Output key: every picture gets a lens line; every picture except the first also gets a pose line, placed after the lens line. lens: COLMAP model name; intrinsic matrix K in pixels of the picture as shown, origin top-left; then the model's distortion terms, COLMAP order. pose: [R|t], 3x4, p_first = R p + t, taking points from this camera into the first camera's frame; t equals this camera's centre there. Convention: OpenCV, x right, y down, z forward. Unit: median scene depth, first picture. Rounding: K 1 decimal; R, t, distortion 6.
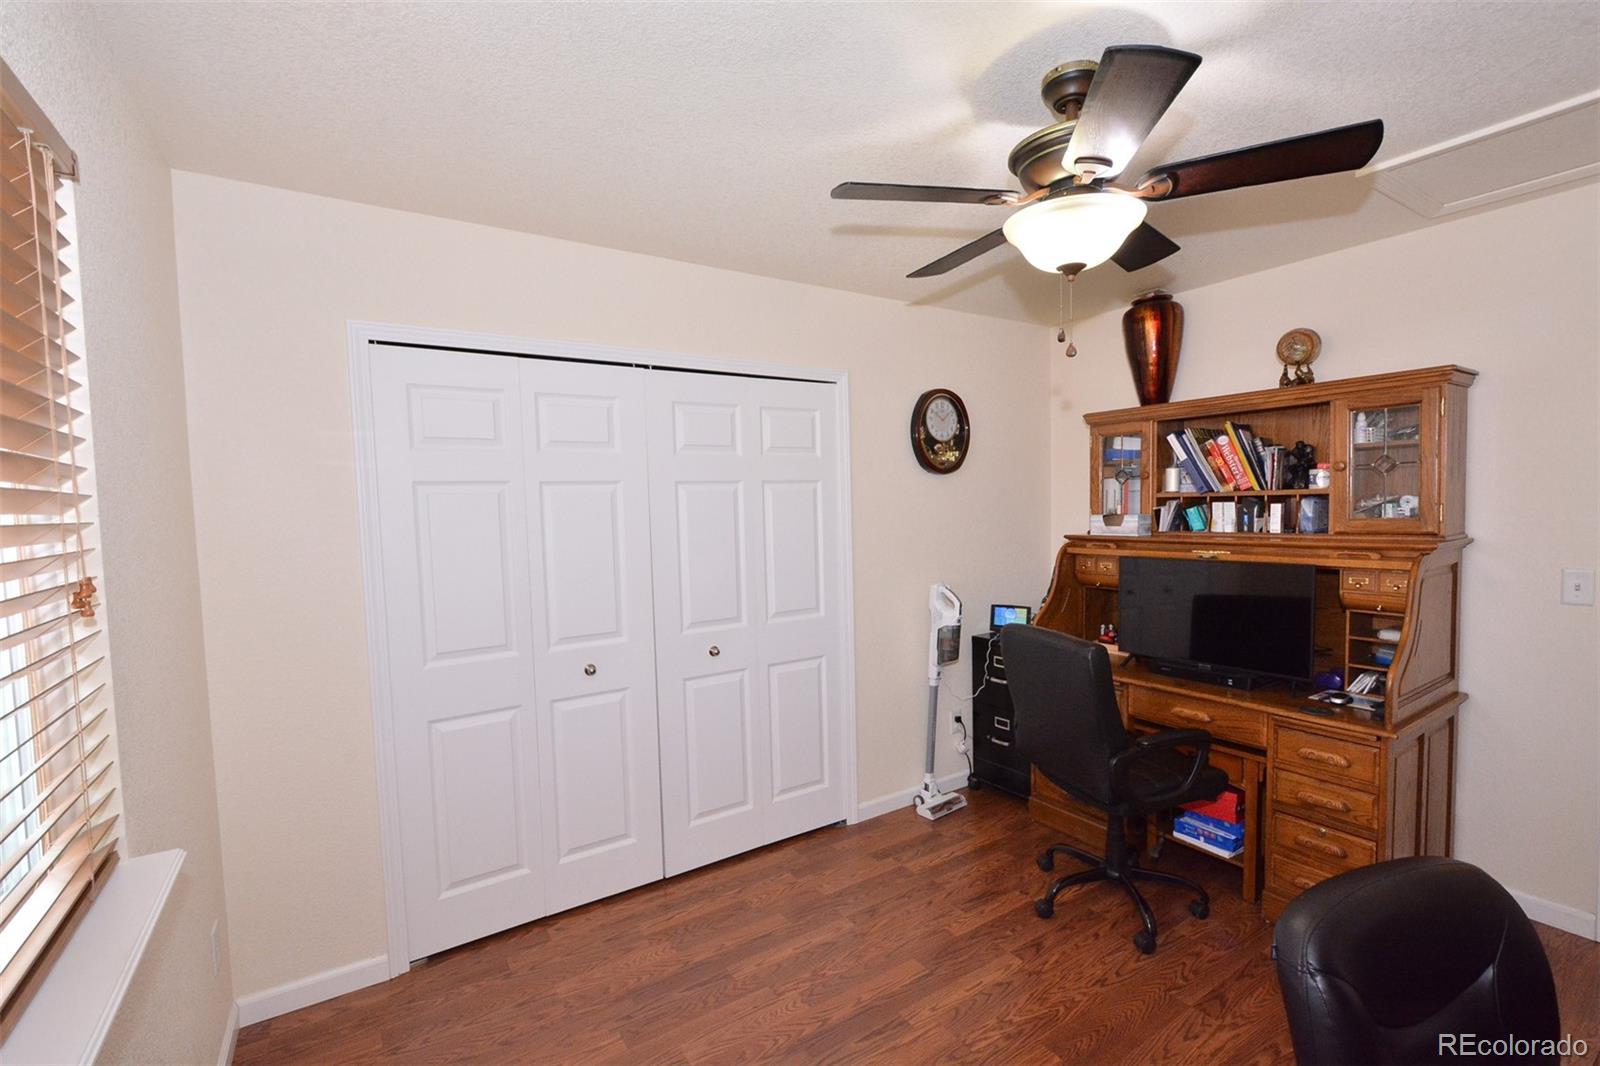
lens RADIAL K [[703.5, 0, 799.4], [0, 703.5, 544.2], [0, 0, 1]] dist [0.000927, -0.002908]
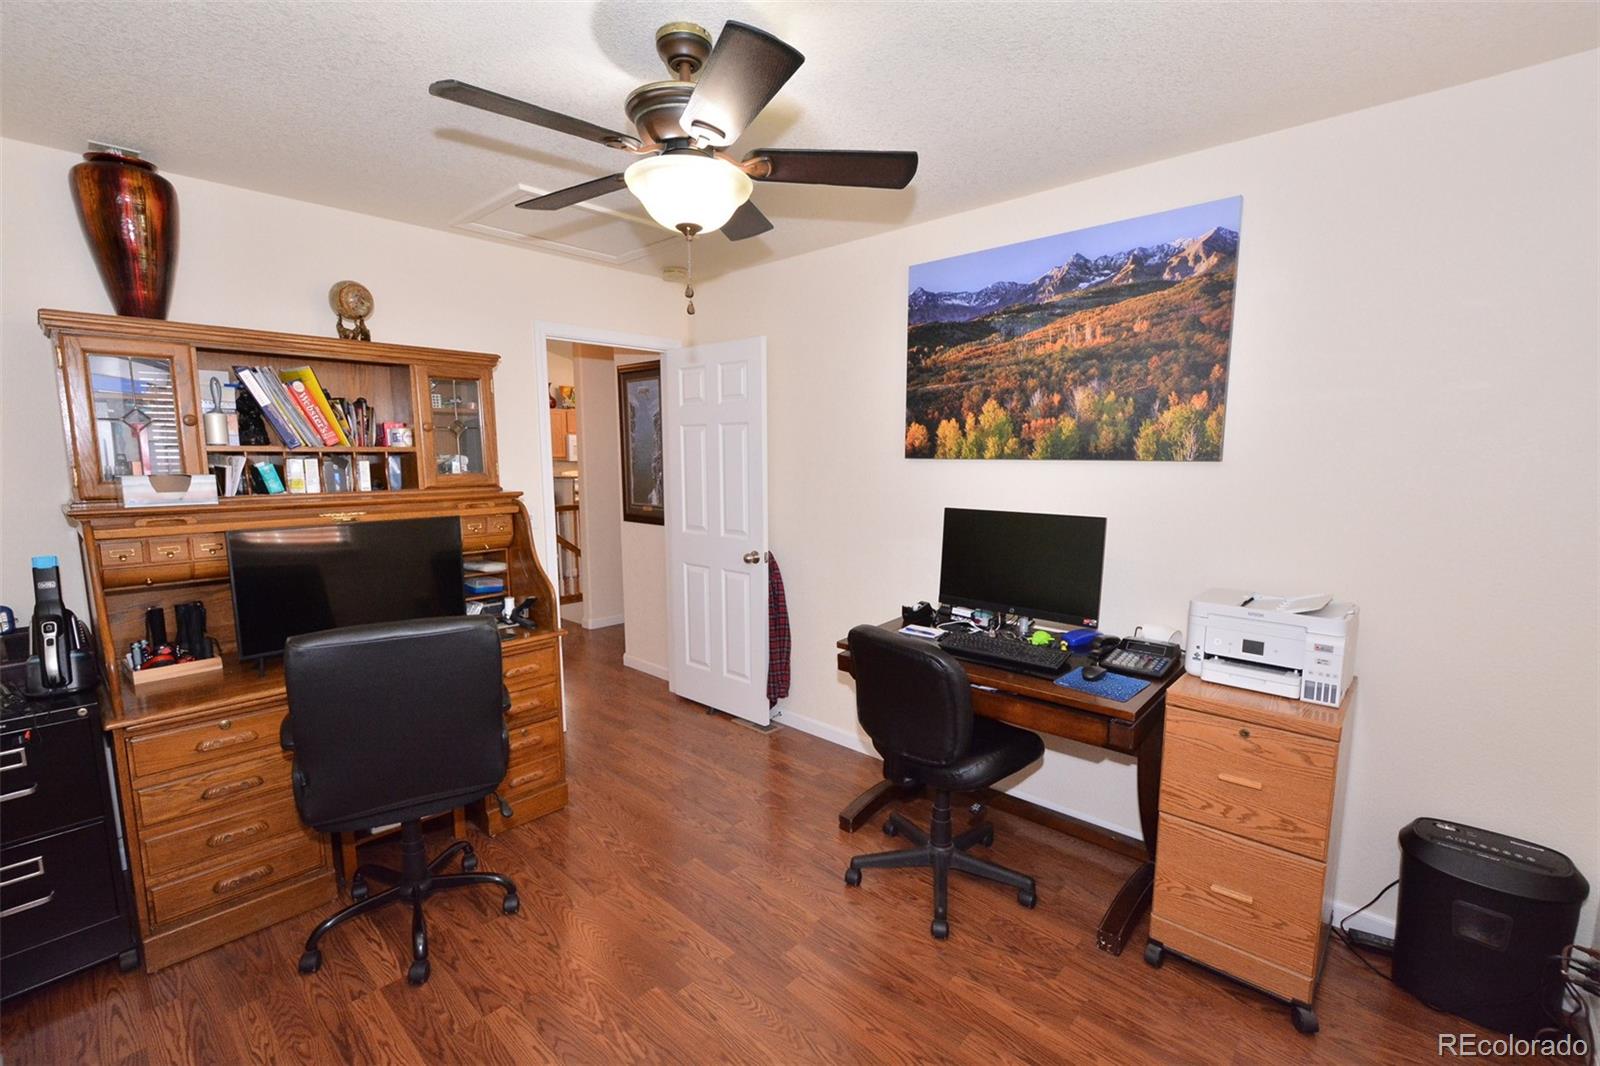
lens RADIAL K [[703.5, 0, 800.6], [0, 703.5, 537.3], [0, 0, 1]] dist [0.000927, -0.002908]
pose [[-0.237821, -0.095827, 0.966570, -0.416911], [0.057206, 0.992012, 0.112425, -0.027236], [-0.969623, 0.082031, -0.230439, 0.643942]]
